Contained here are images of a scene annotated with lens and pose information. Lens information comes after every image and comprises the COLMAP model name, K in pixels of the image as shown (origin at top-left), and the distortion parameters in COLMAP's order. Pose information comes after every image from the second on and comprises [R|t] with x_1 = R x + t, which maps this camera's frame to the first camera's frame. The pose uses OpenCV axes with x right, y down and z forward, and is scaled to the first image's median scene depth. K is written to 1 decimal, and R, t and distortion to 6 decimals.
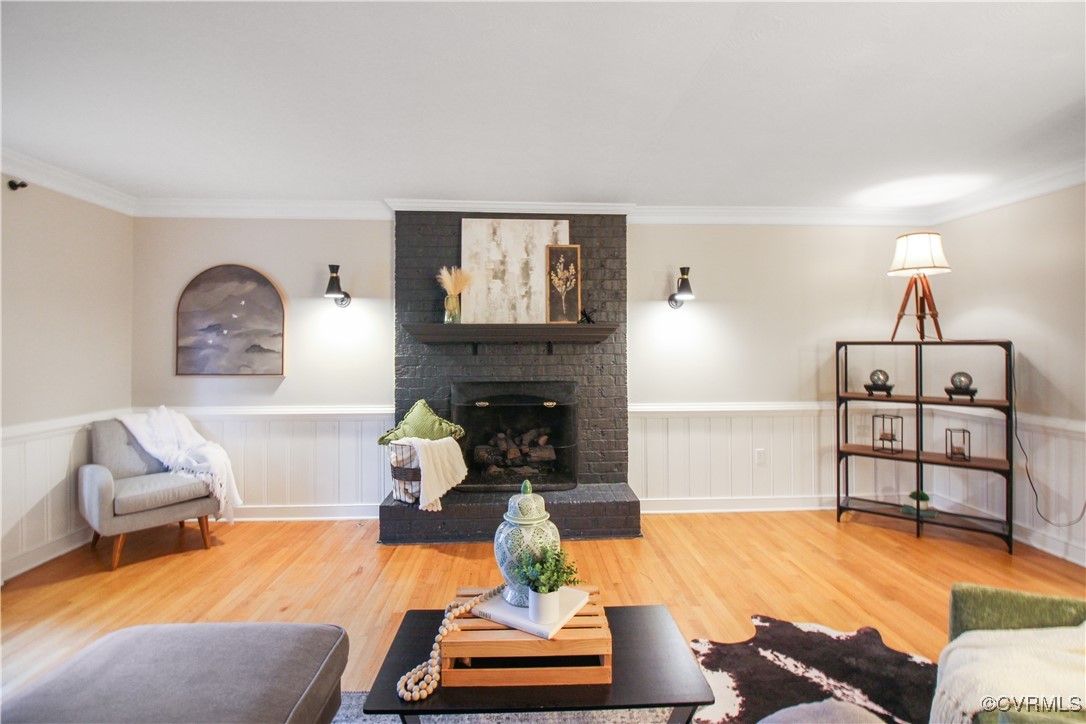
lens RADIAL K [[516.8, 0, 549.0], [0, 516.8, 346.3], [0, 0, 1]] dist [-0.006981, -0.000901]
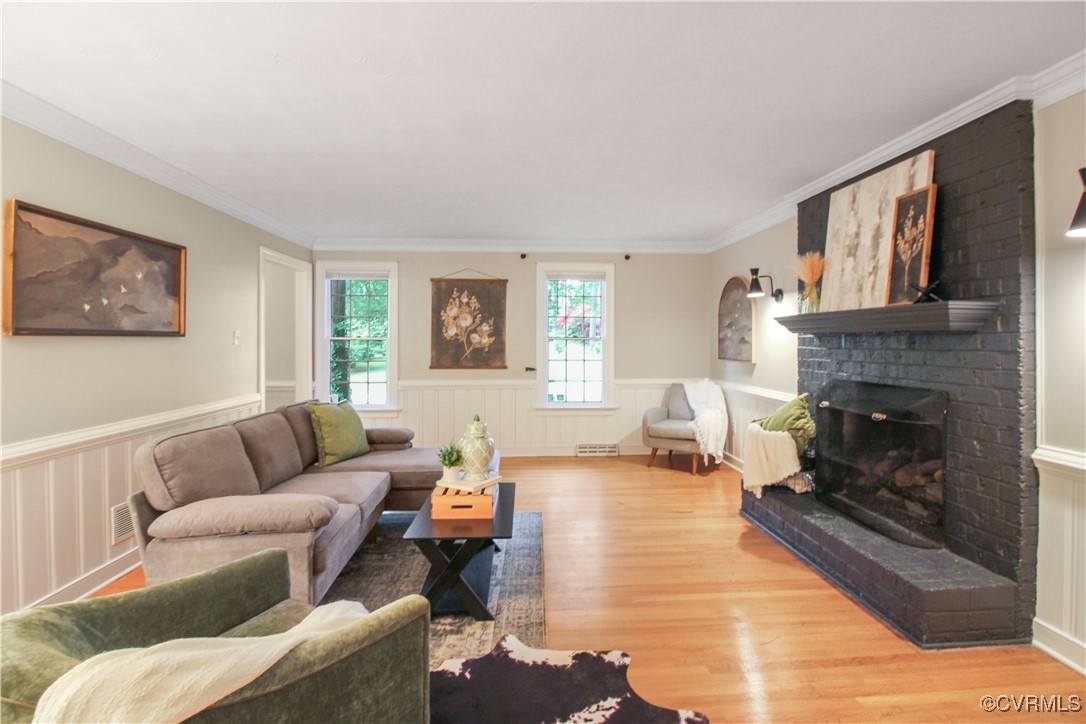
lens RADIAL K [[516.8, 0, 549.0], [0, 516.8, 346.3], [0, 0, 1]] dist [-0.006981, -0.000901]
pose [[0.011480, 0.013396, -0.999844, 0.718208], [0.001552, 0.999909, 0.013414, 0.001333], [0.999933, -0.001705, 0.011458, 0.508768]]
